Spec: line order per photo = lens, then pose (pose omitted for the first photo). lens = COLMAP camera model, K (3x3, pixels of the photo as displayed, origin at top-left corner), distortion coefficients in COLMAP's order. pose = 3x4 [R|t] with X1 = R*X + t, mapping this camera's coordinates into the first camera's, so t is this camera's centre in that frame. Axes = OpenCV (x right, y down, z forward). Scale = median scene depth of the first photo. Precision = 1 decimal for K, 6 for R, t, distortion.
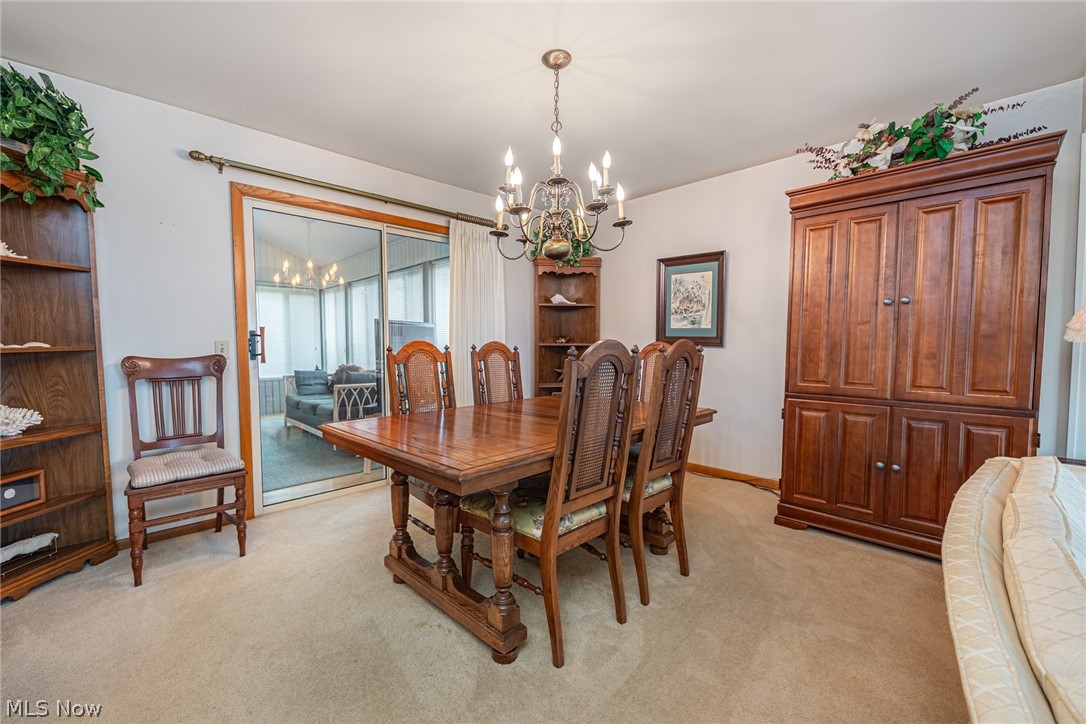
lens RADIAL K [[439.2, 0, 543.0], [0, 439.2, 362.0], [0, 0, 1]] dist [0.000262, 0.000172]
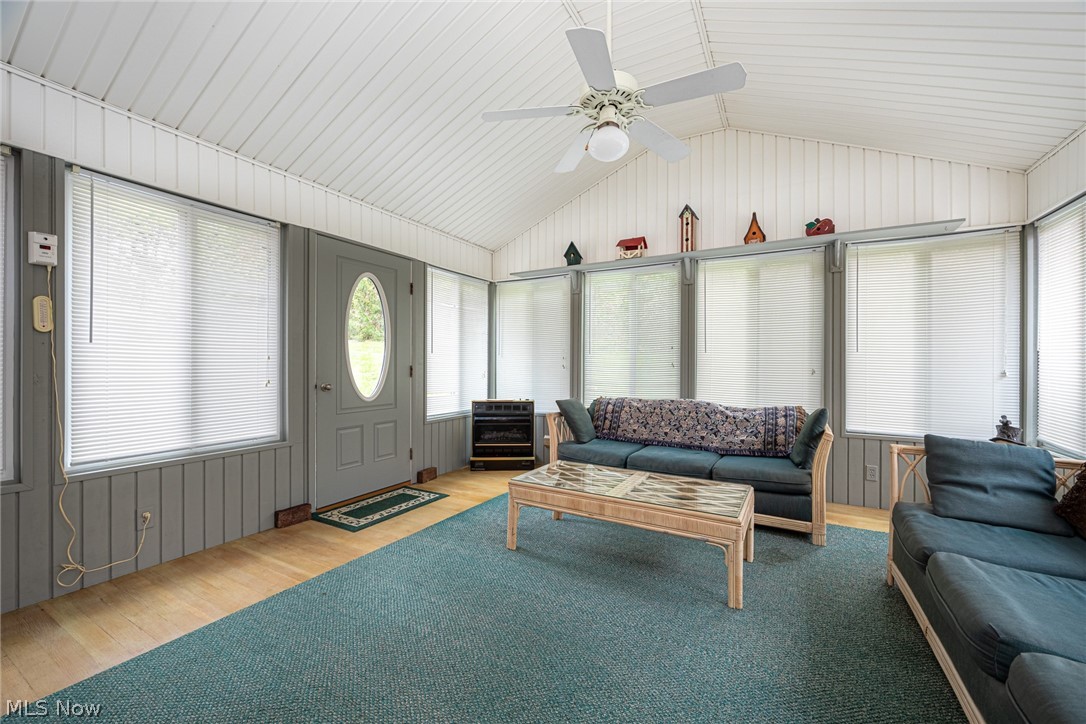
lens RADIAL K [[439.2, 0, 543.0], [0, 439.2, 362.0], [0, 0, 1]] dist [0.000262, 0.000172]
pose [[0.282027, 0.000483, -0.959406, -0.295852], [-0.054733, 0.998379, -0.015586, -0.015288], [0.957844, 0.056907, 0.281597, 0.570234]]
